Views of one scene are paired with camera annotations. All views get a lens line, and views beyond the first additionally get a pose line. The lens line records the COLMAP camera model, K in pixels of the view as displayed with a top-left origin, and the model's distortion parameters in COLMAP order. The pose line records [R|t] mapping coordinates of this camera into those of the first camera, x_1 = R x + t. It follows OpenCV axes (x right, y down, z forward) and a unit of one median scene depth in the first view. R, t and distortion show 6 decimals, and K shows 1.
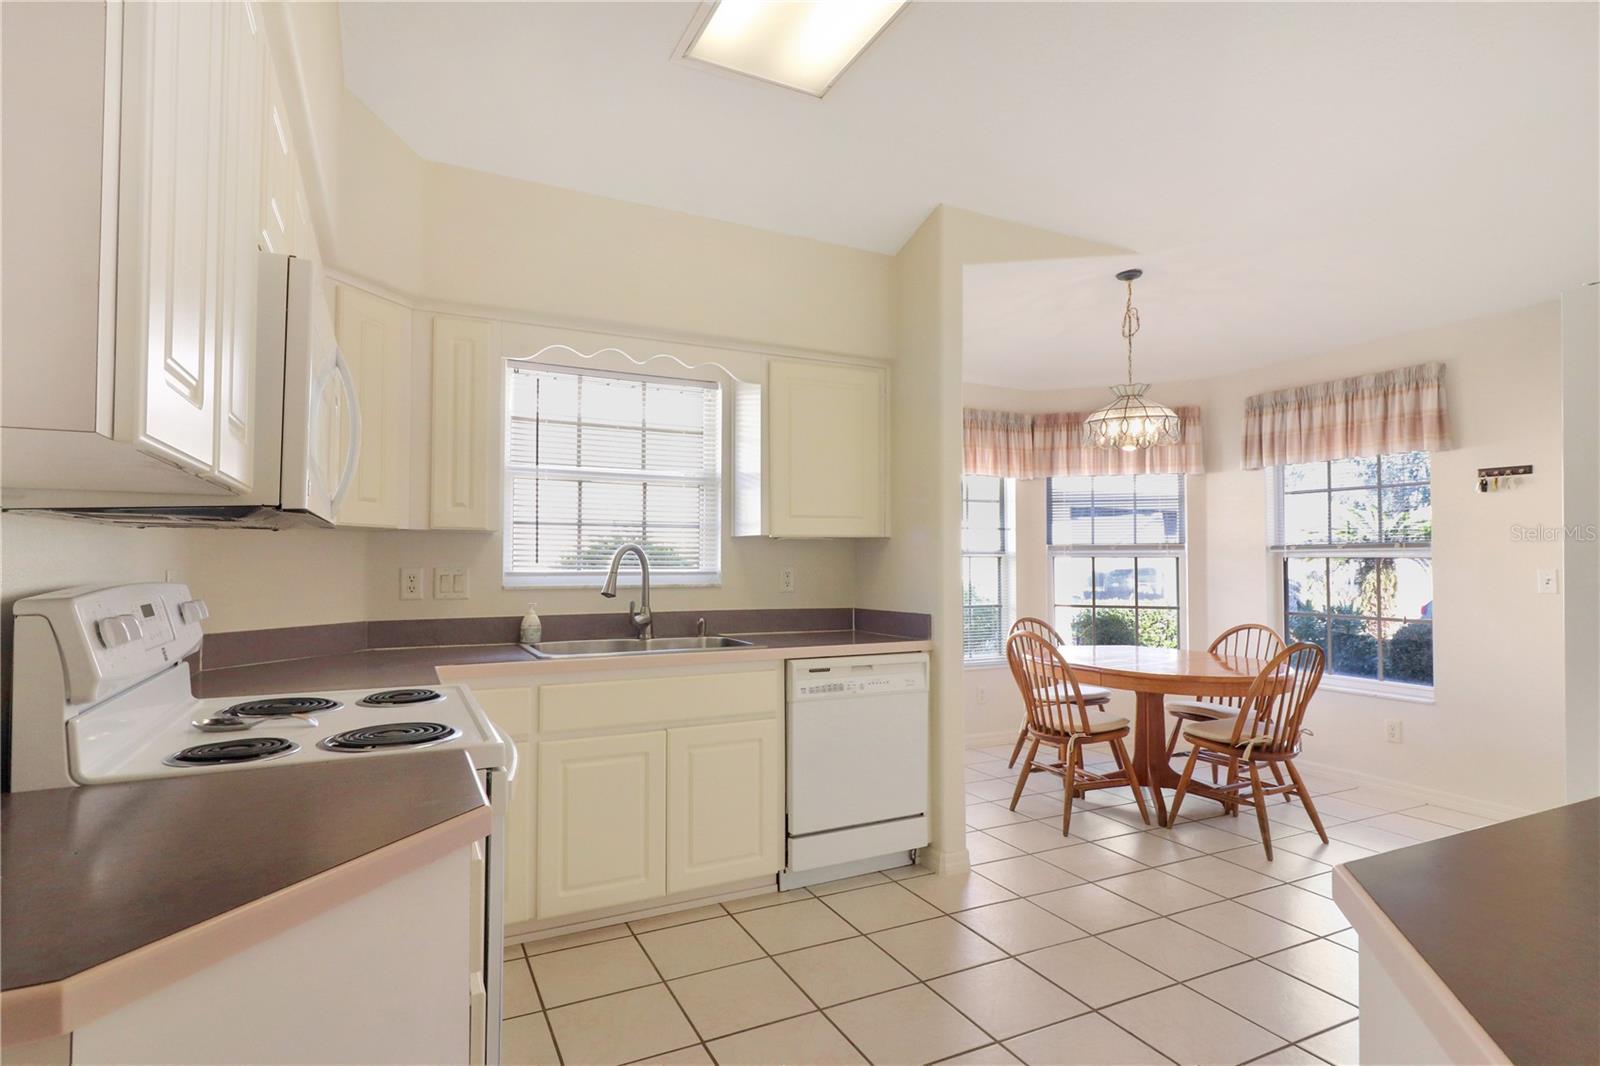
lens RADIAL K [[825.1, 0, 803.9], [0, 825.1, 538.9], [0, 0, 1]] dist [-0.002943, -0.000291]
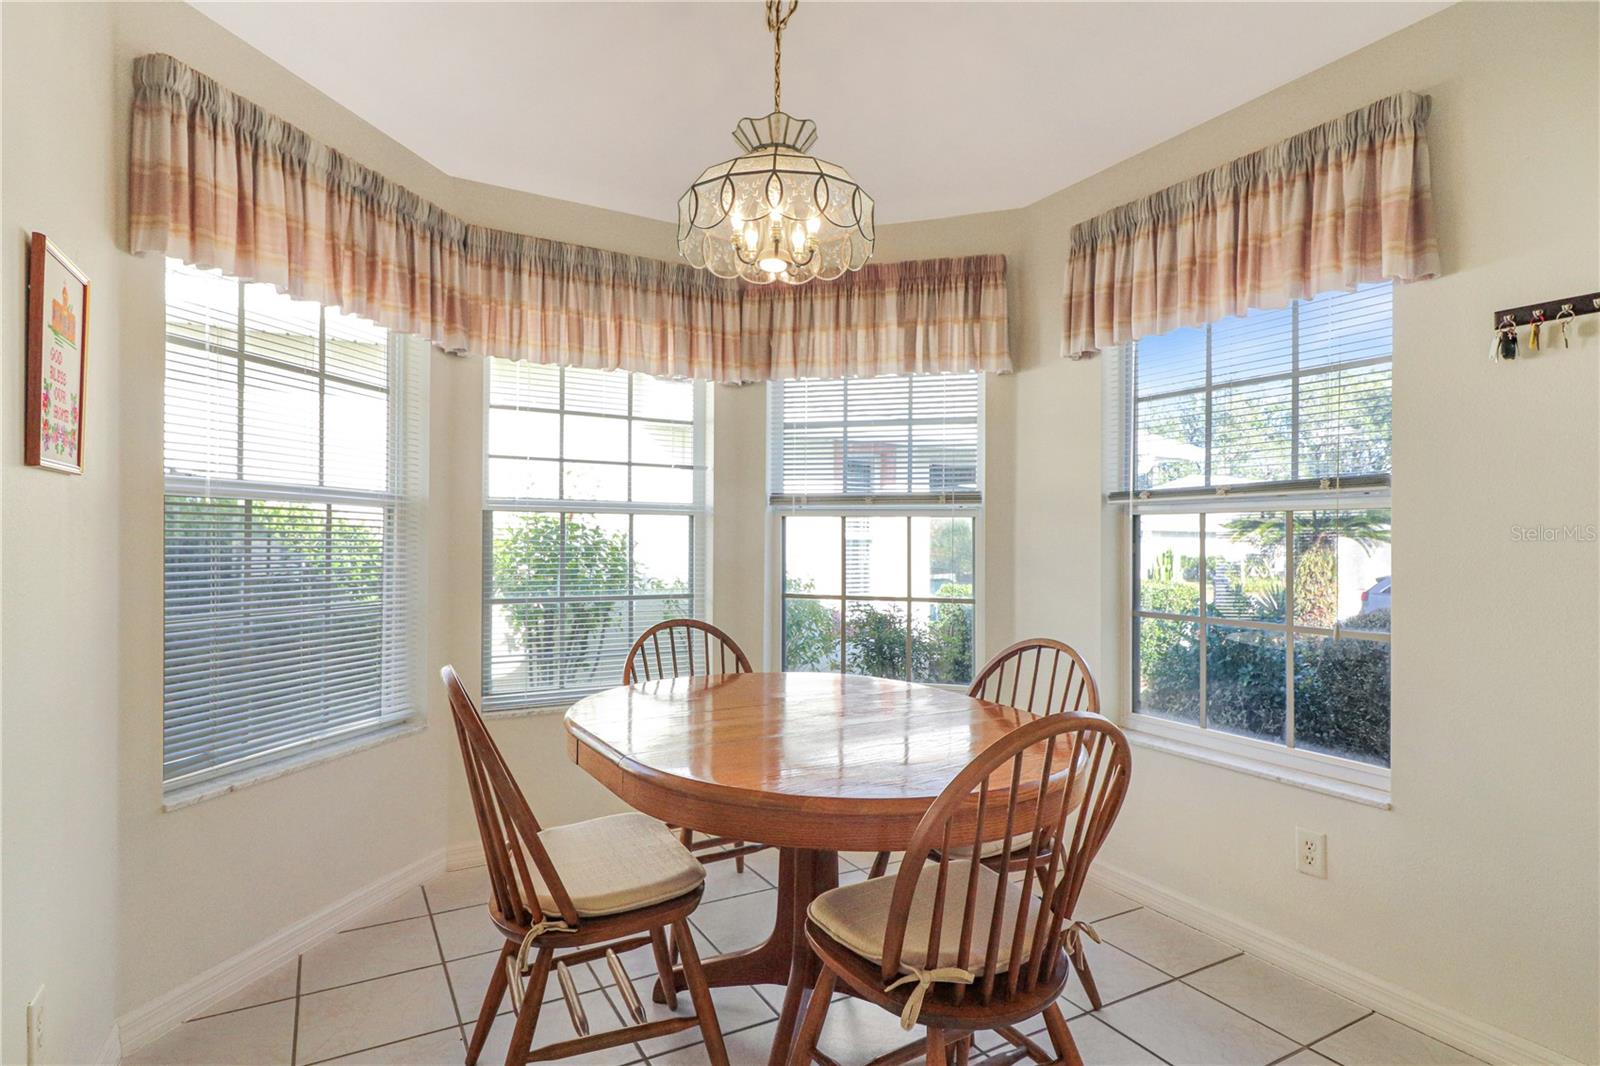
lens RADIAL K [[846.9, 0, 795.7], [0, 846.9, 535.0], [0, 0, 1]] dist [-0.001499, 0.001594]
pose [[0.998543, 0.007604, 0.053431, 0.351646], [-0.008643, 0.999777, 0.019247, 0.030132], [-0.053273, -0.019680, 0.998386, 0.475698]]
